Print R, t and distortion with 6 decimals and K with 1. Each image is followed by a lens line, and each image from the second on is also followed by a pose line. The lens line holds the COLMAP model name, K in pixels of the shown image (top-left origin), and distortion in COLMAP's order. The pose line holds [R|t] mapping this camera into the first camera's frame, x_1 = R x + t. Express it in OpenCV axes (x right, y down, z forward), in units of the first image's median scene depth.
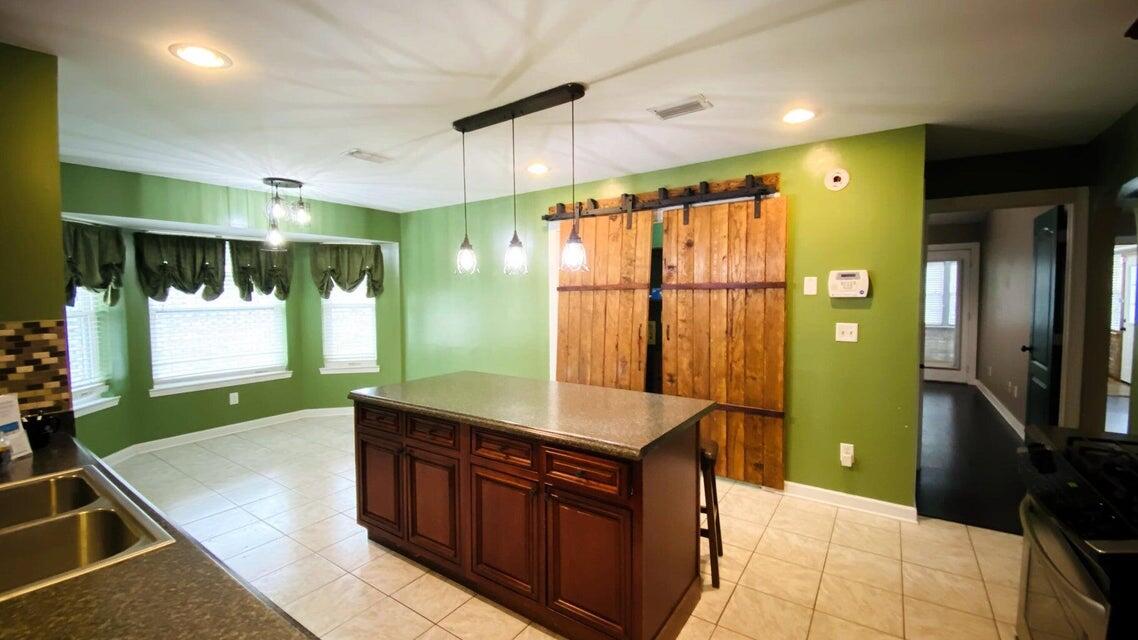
lens RADIAL K [[460.0, 0, 572.6], [0, 460.0, 315.9], [0, 0, 1]] dist [0.001601, -0.011396]
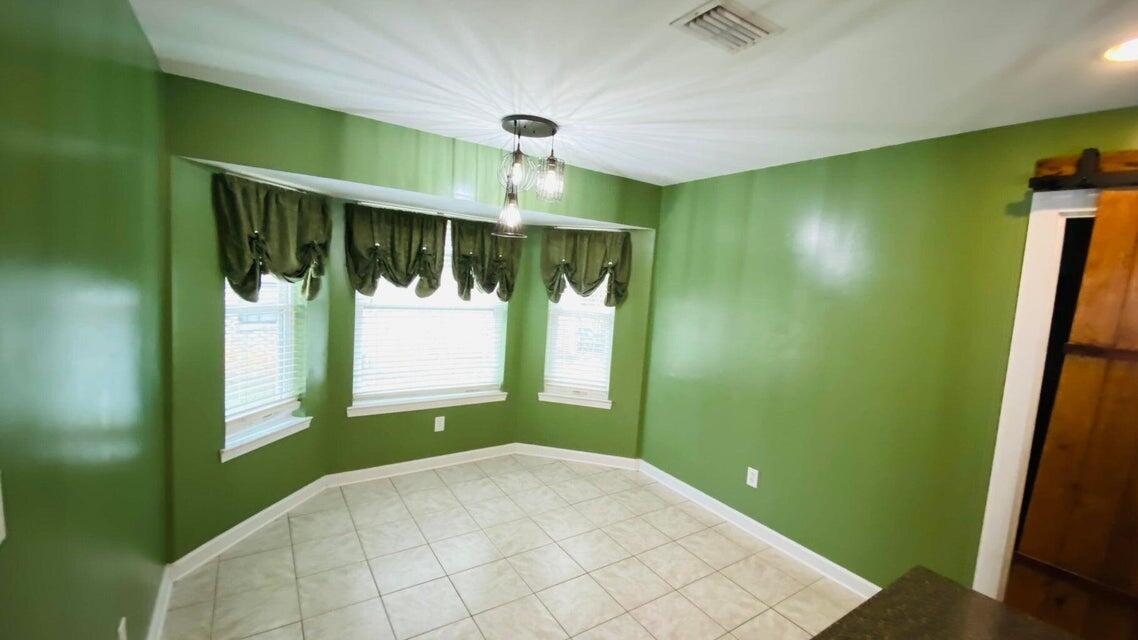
lens RADIAL K [[460.1, 0, 572.7], [0, 460.1, 318.7], [0, 0, 1]] dist [0.049988, -0.033590]
pose [[0.923433, 0.105293, -0.369033, -0.276754], [-0.095152, 0.994416, 0.045629, -0.057095], [0.371777, -0.007021, 0.928296, 0.380885]]
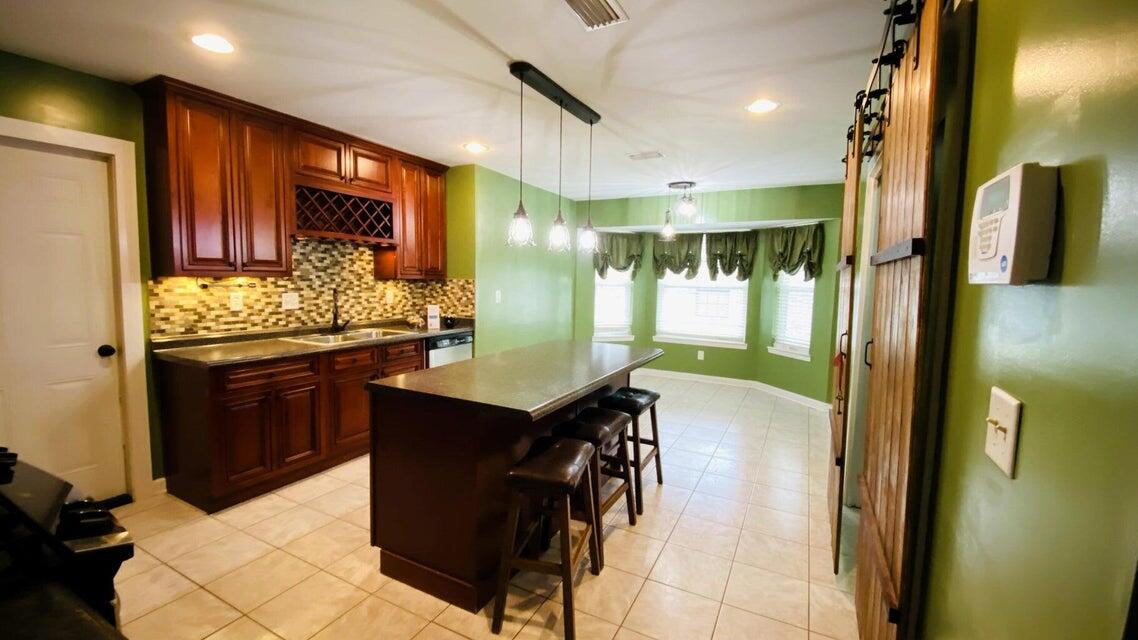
lens RADIAL K [[460.0, 0, 572.6], [0, 460.0, 315.9], [0, 0, 1]] dist [0.001601, -0.011396]
pose [[0.116006, 0.096648, -0.988535, 0.534774], [-0.072661, 0.993414, 0.088598, -0.021455], [0.990587, 0.061550, 0.122265, 0.501580]]
